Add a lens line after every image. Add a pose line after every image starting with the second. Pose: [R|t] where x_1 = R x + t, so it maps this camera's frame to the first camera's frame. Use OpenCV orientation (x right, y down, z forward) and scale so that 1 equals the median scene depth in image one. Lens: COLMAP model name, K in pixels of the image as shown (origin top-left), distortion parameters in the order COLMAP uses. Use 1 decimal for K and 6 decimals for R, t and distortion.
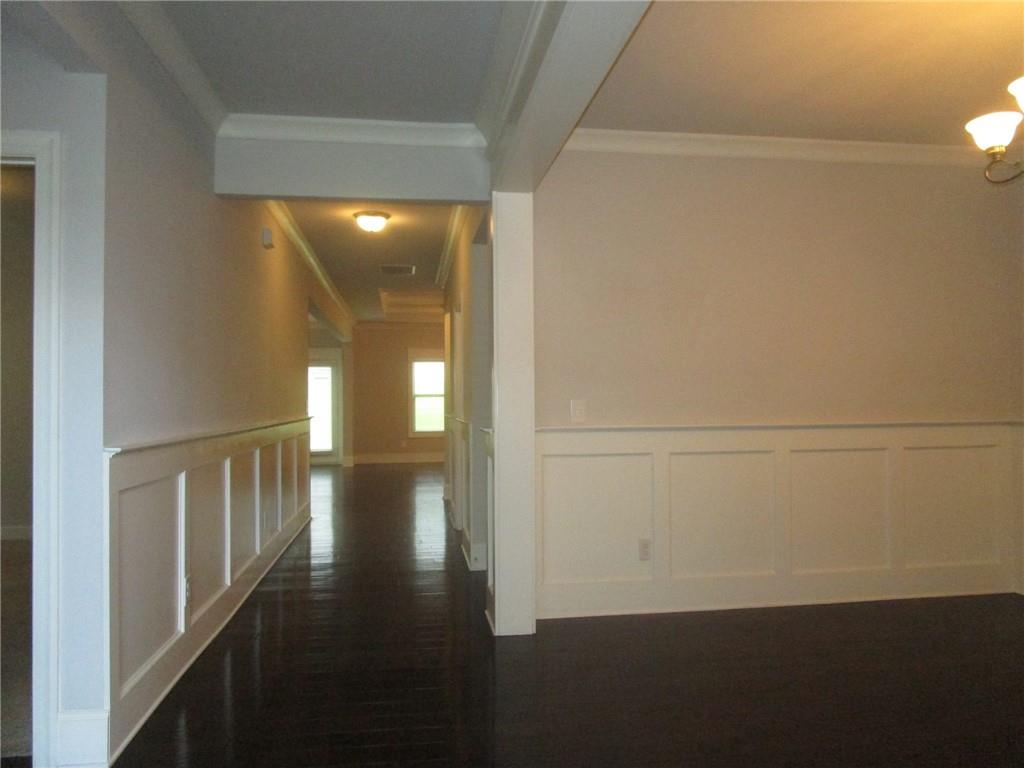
lens RADIAL K [[735.9, 0, 512.0], [0, 735.9, 384.0], [0, 0, 1]] dist [-0.023032, 0.007686]
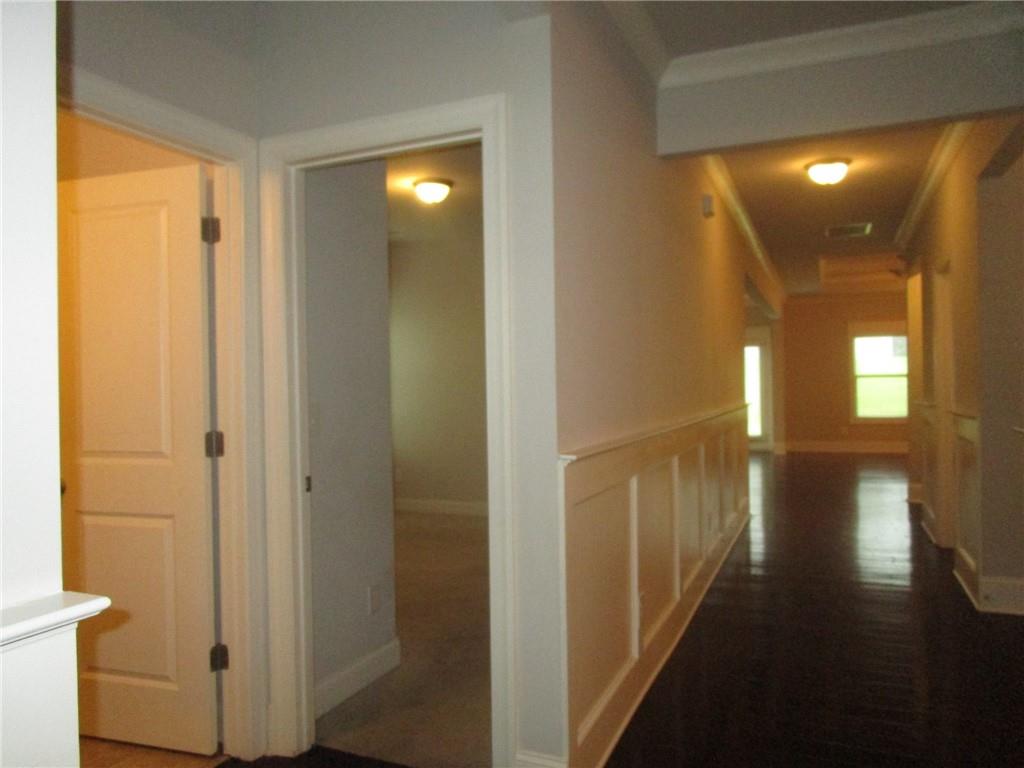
lens RADIAL K [[735.9, 0, 512.0], [0, 735.9, 384.0], [0, 0, 1]] dist [-0.023032, 0.007686]
pose [[0.852933, -0.008505, -0.521951, -0.058732], [0.022921, 0.999513, 0.021168, -0.005886], [0.521517, -0.030019, 0.852713, 0.091219]]
